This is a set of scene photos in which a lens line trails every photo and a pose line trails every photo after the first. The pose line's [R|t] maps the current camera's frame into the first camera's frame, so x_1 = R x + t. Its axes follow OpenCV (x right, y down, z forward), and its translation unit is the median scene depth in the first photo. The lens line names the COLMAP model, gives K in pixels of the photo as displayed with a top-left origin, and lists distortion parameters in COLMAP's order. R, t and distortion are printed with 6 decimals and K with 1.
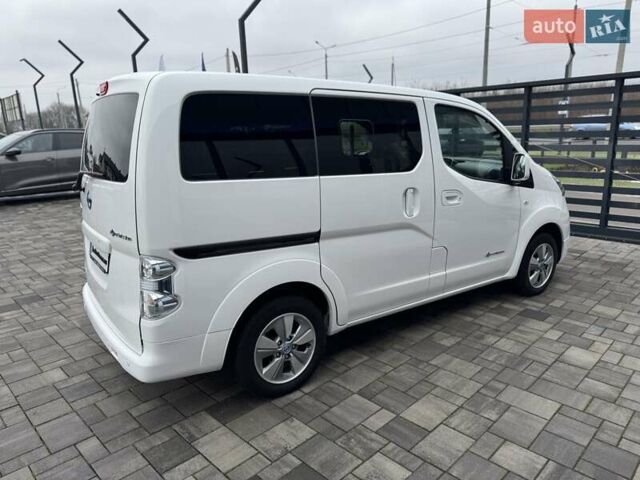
lens RADIAL K [[455.2, 0, 320.0], [0, 455.2, 240.0], [0, 0, 1]] dist [0.008931, -0.001932]
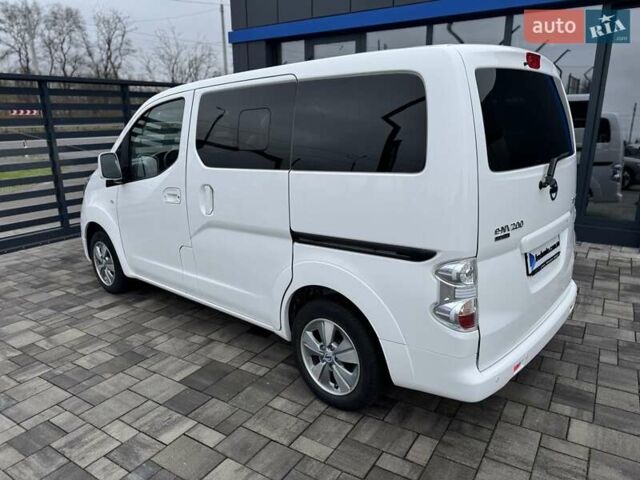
lens RADIAL K [[458.2, 0, 317.5], [0, 458.2, 236.7], [0, 0, 1]] dist [0.002738, -0.004500]
pose [[-0.210561, -0.215306, 0.953576, -1.104954], [0.249712, 0.931239, 0.265402, -0.305250], [-0.945150, 0.294002, -0.142318, 1.380676]]
